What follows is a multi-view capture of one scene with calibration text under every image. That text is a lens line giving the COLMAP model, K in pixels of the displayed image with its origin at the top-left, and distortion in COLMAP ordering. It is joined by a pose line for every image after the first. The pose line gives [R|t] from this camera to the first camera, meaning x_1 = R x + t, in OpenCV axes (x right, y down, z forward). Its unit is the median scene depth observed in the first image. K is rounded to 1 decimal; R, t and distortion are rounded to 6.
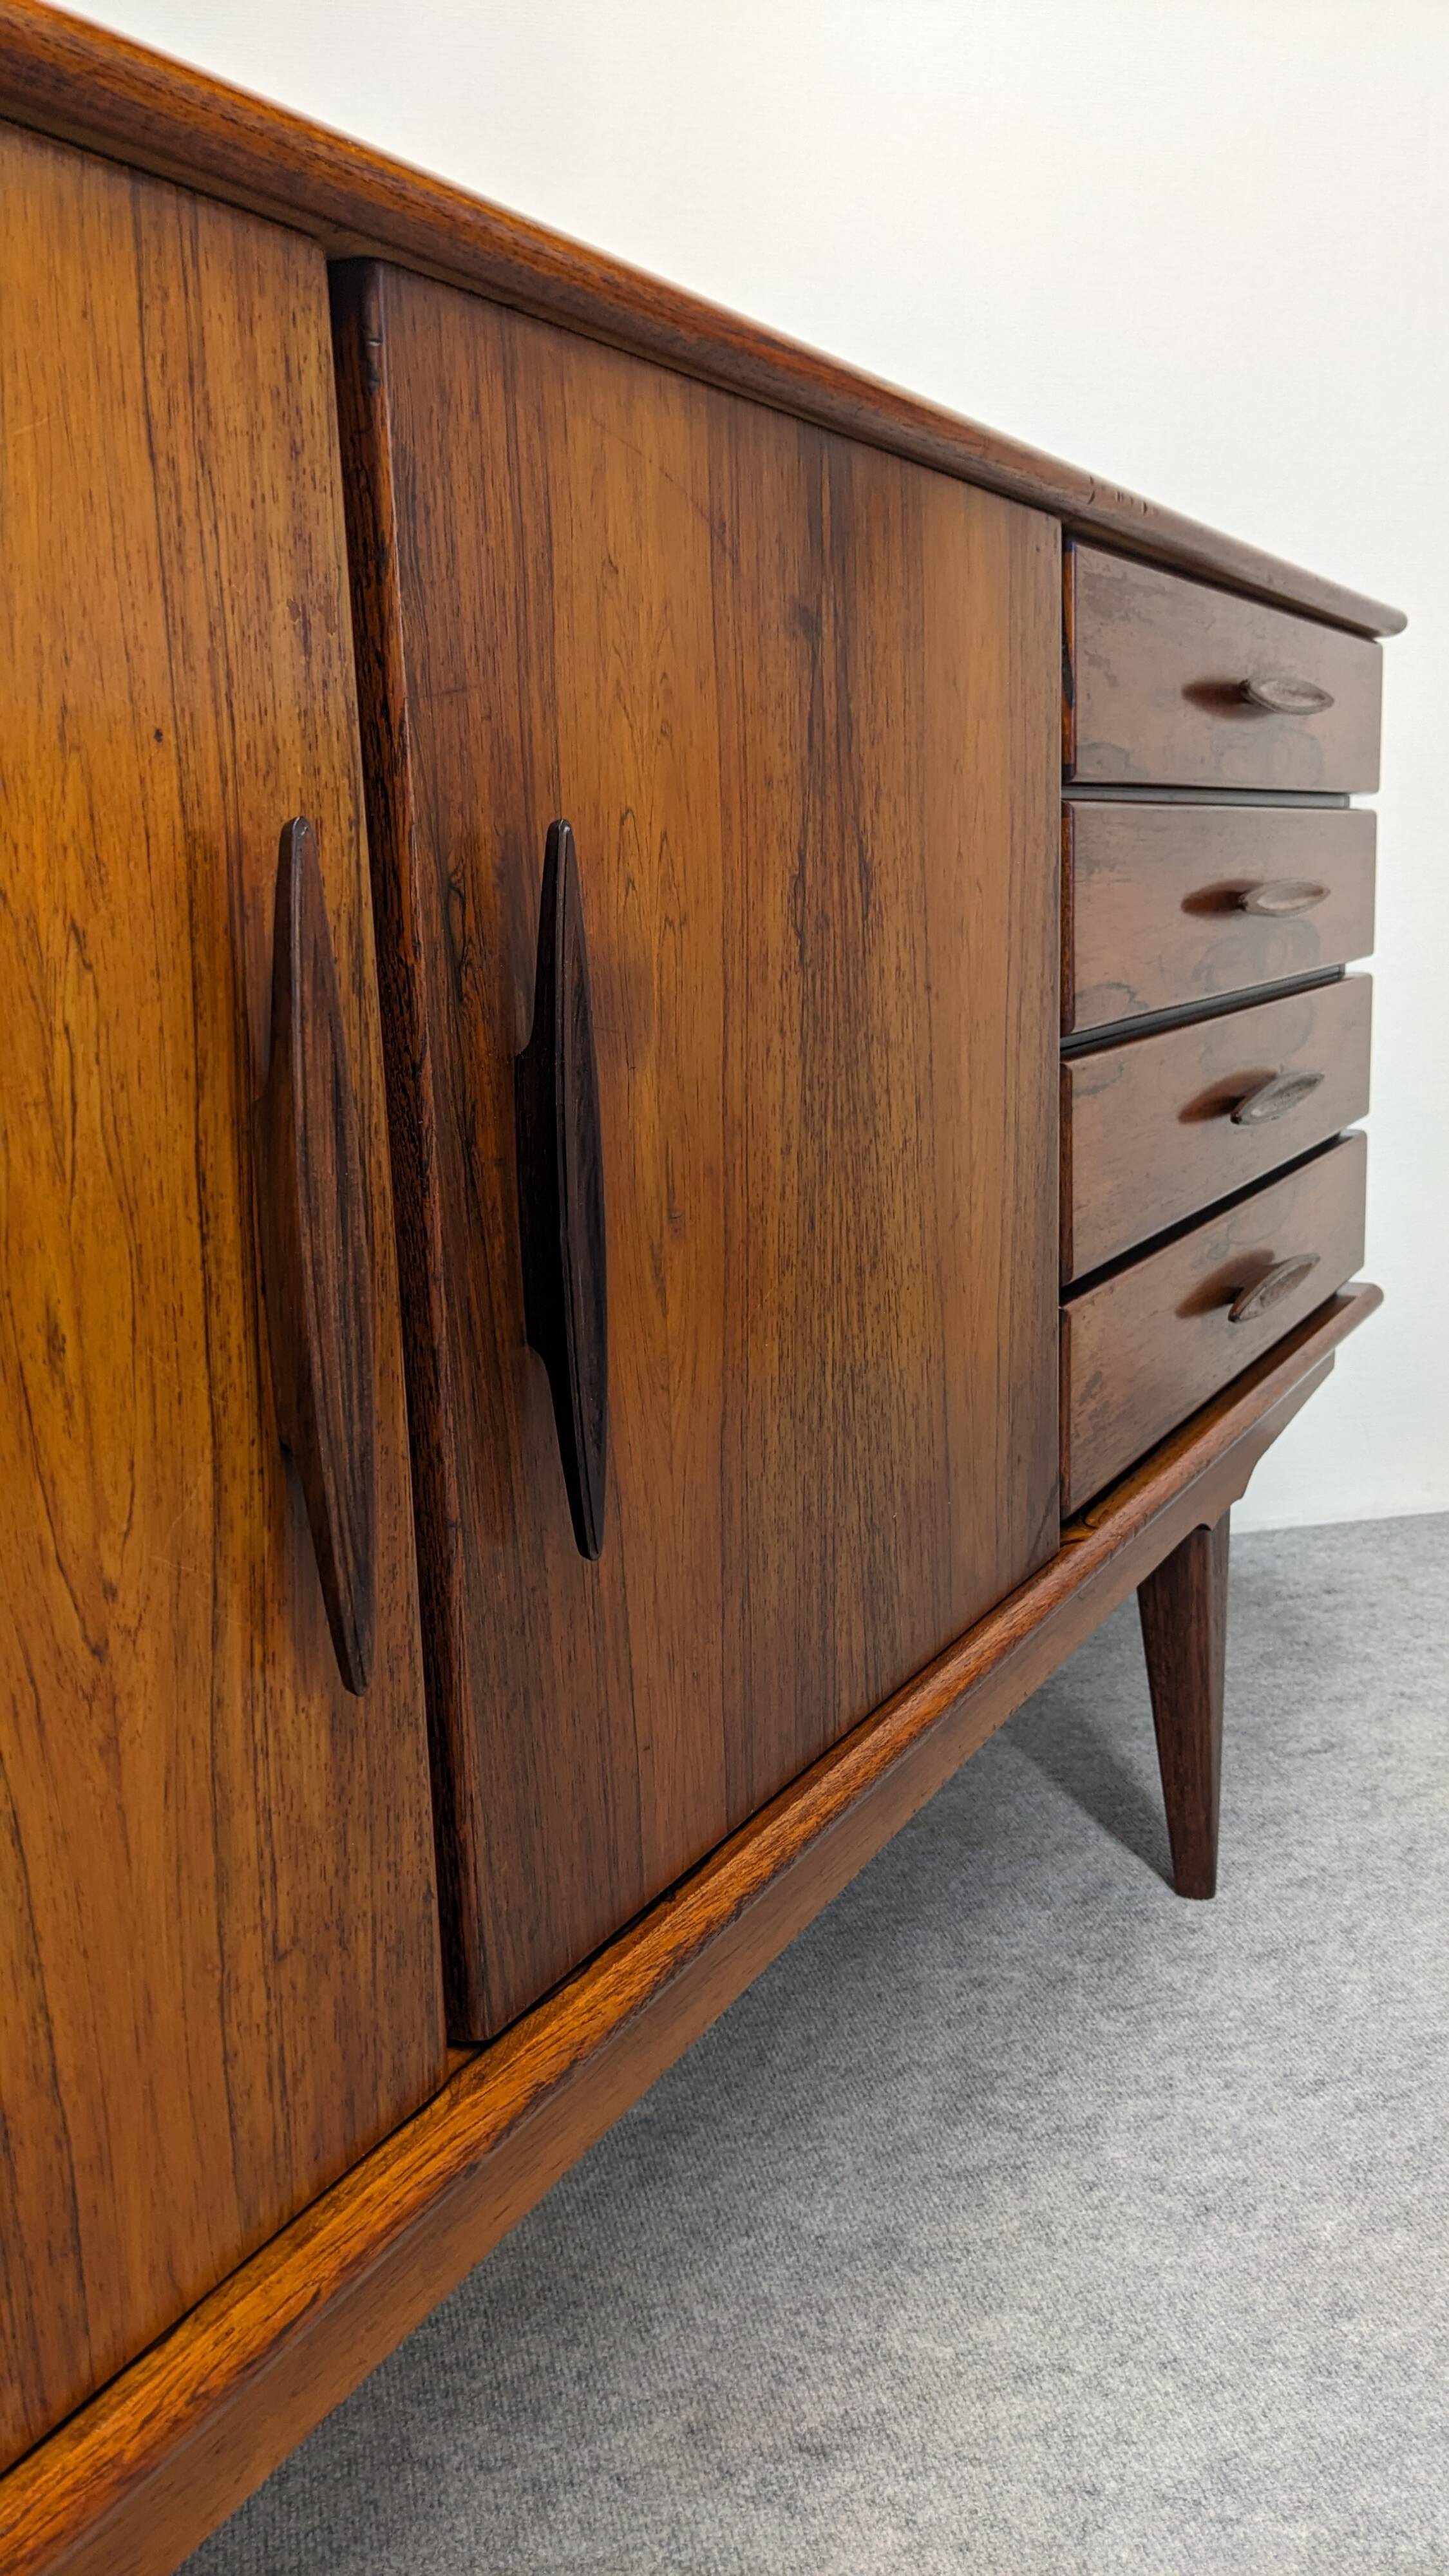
lens RADIAL K [[2036.2, 0, 725.7], [0, 2036.2, 1274.4], [0, 0, 1]] dist [0.053114, -0.090905]
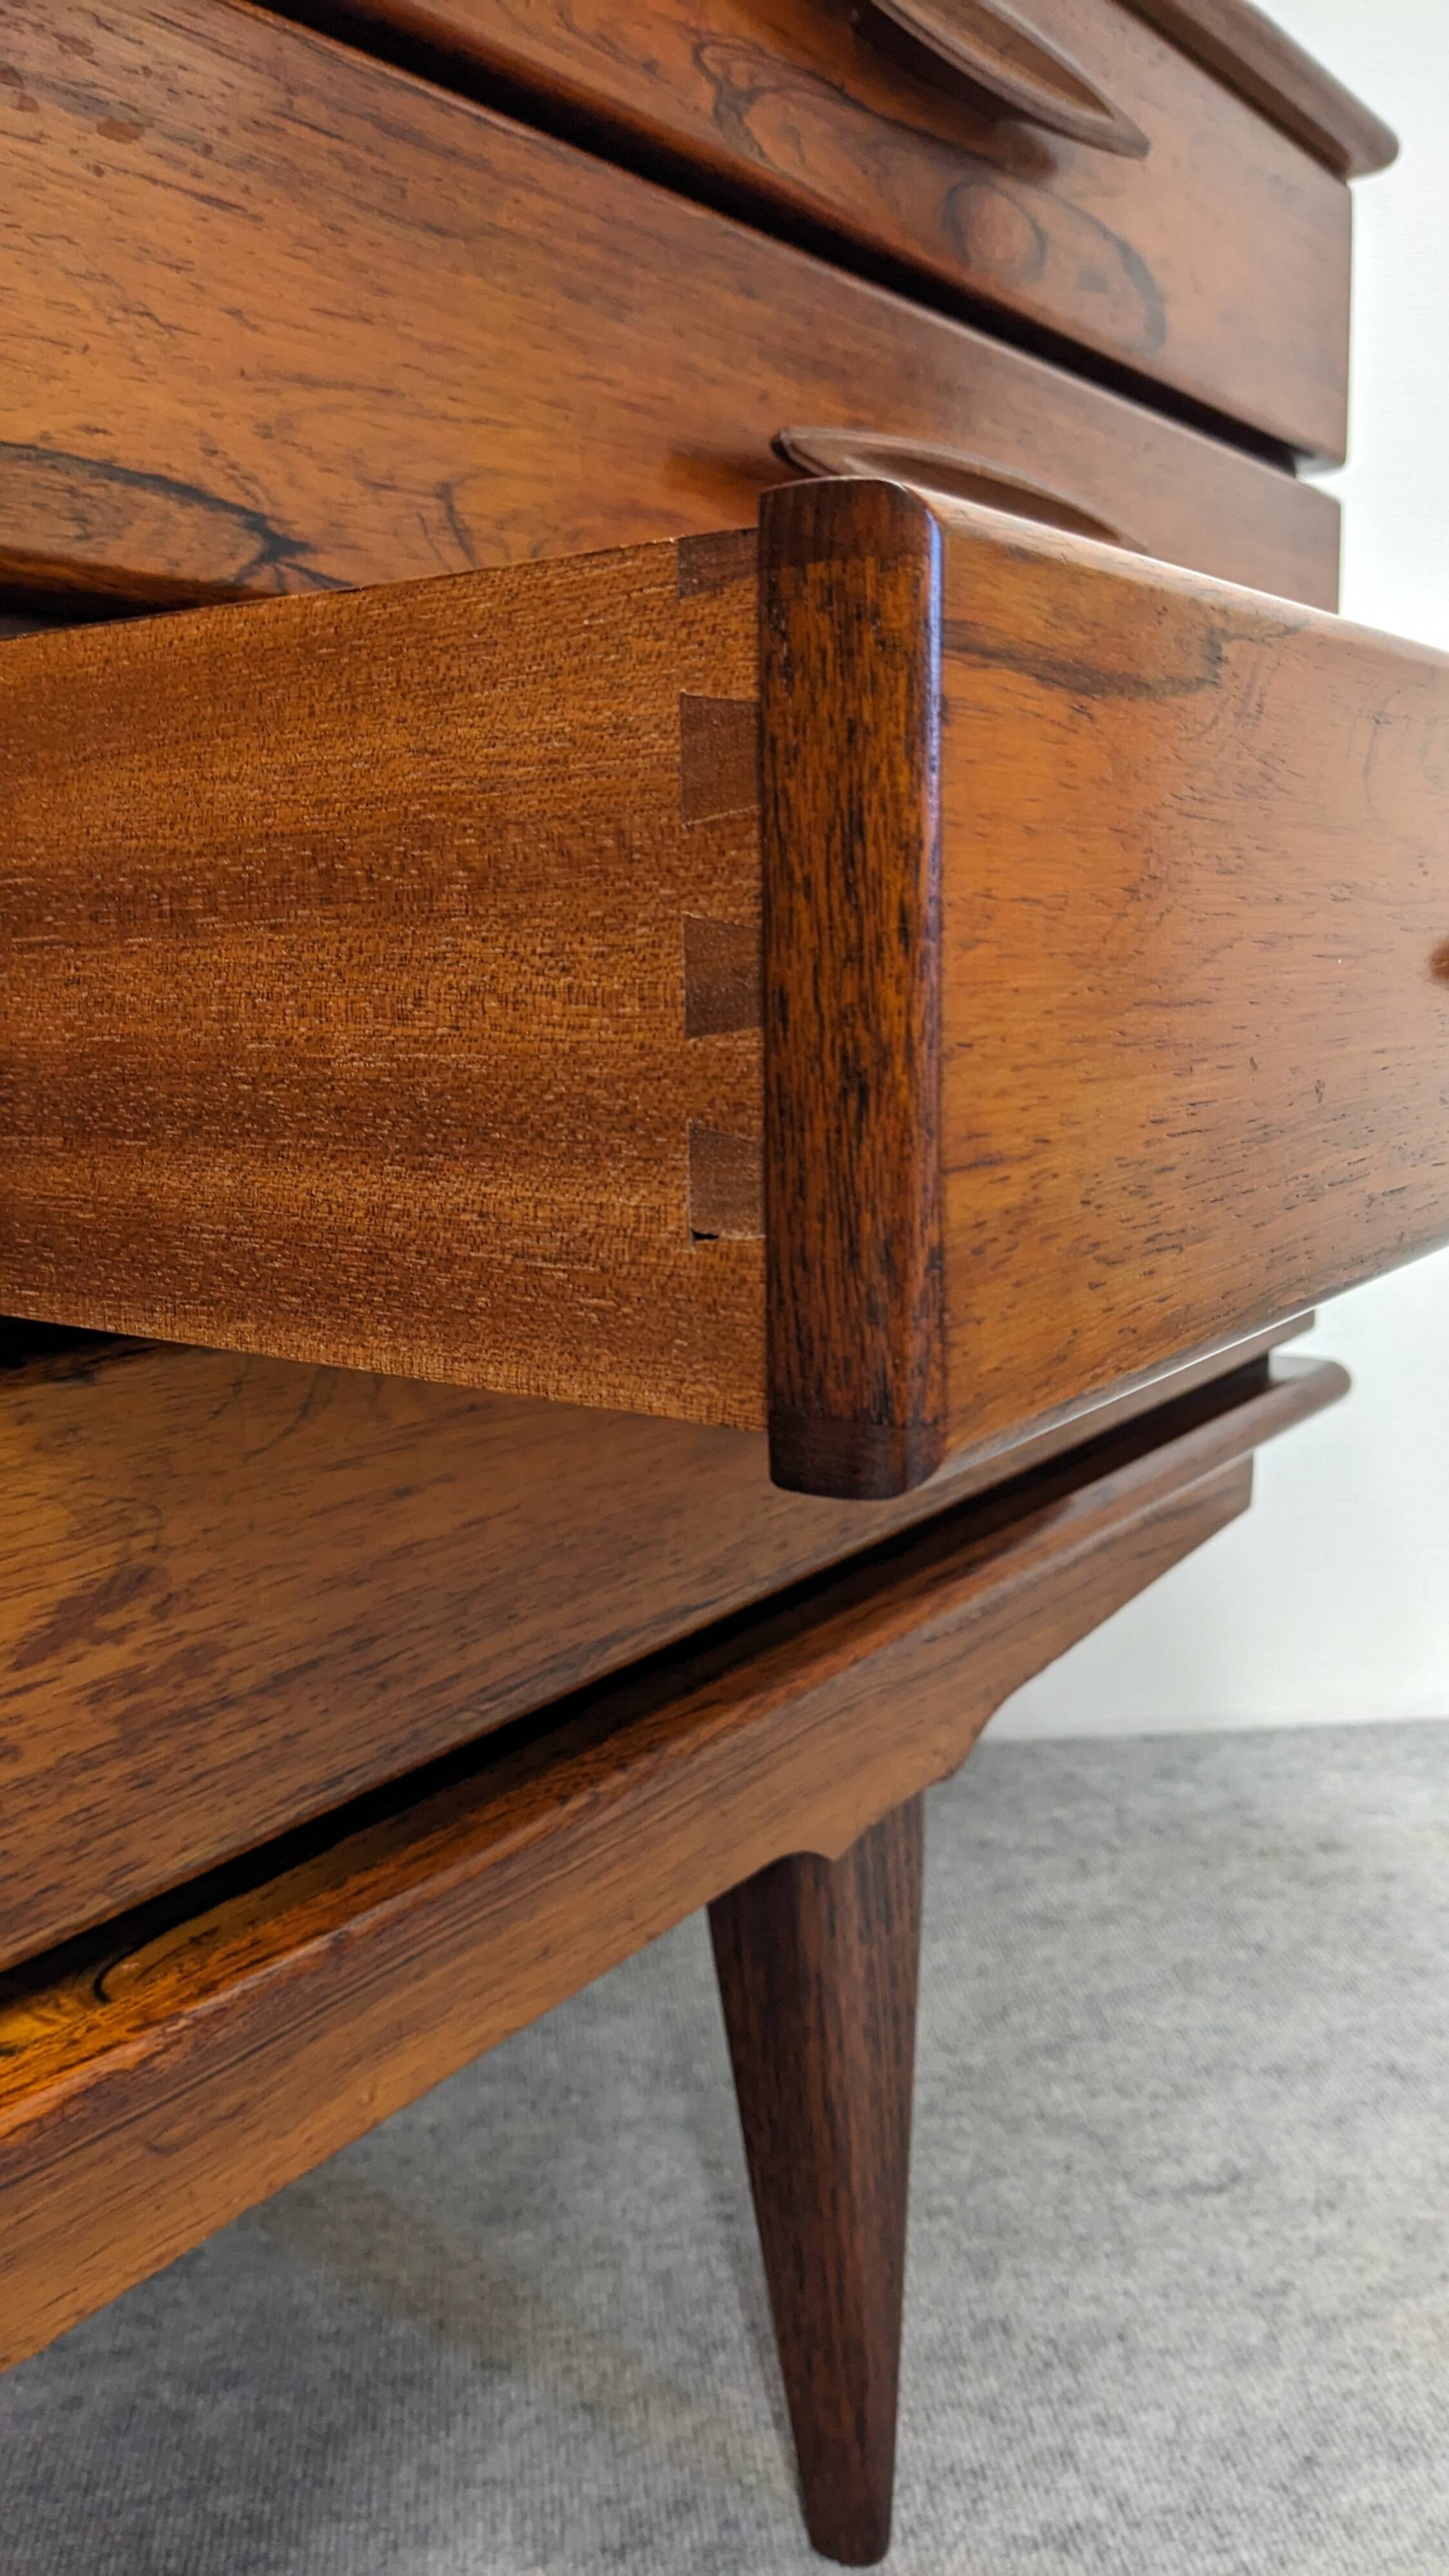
lens RADIAL K [[2036.2, 0, 694.8], [0, 2036.2, 1279.0], [0, 0, 1]] dist [0.053114, -0.090905]
pose [[0.992312, 0.030374, -0.119972, 0.256725], [-0.033543, 0.999138, -0.024477, 0.000726], [0.119125, 0.028313, 0.992475, 0.507401]]
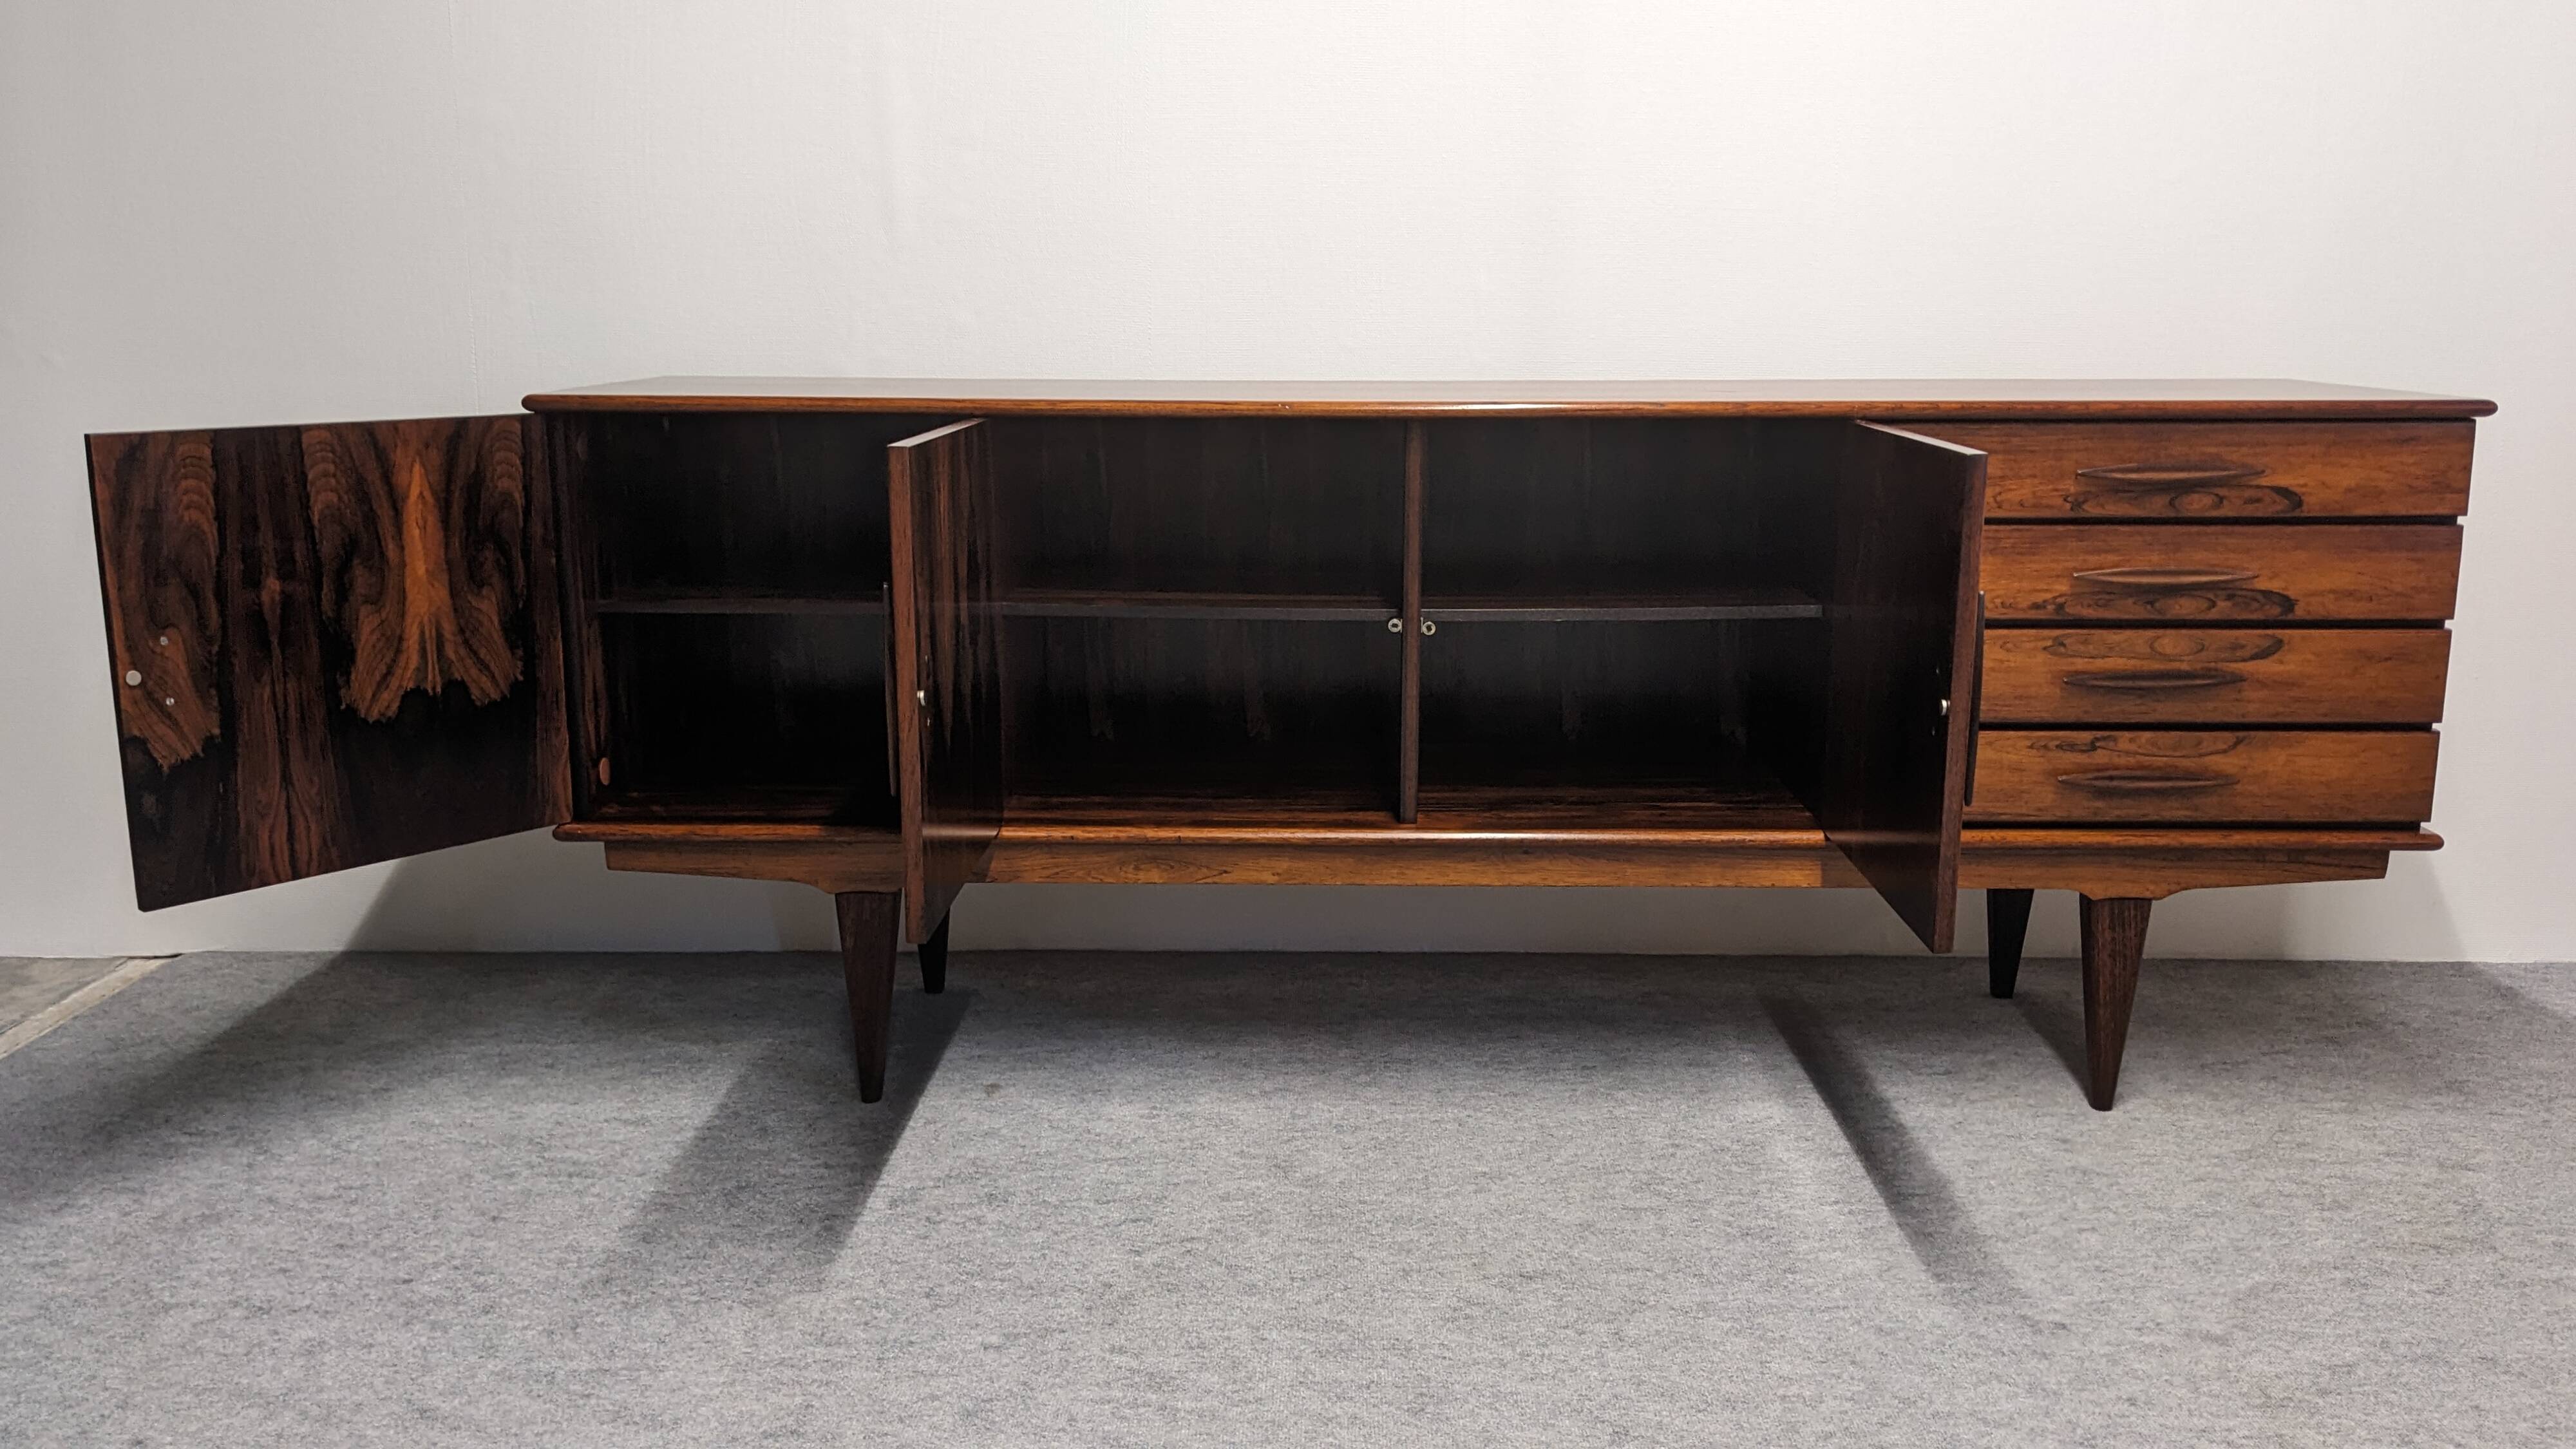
lens RADIAL K [[2036.2, 0, 1284.8], [0, 2036.2, 733.4], [0, 0, 1]] dist [0.053114, -0.090905]
pose [[0.474247, 0.201757, -0.856962, 1.427990], [-0.187091, 0.974250, 0.125833, -0.119749], [0.860283, 0.100654, 0.499782, -0.571199]]
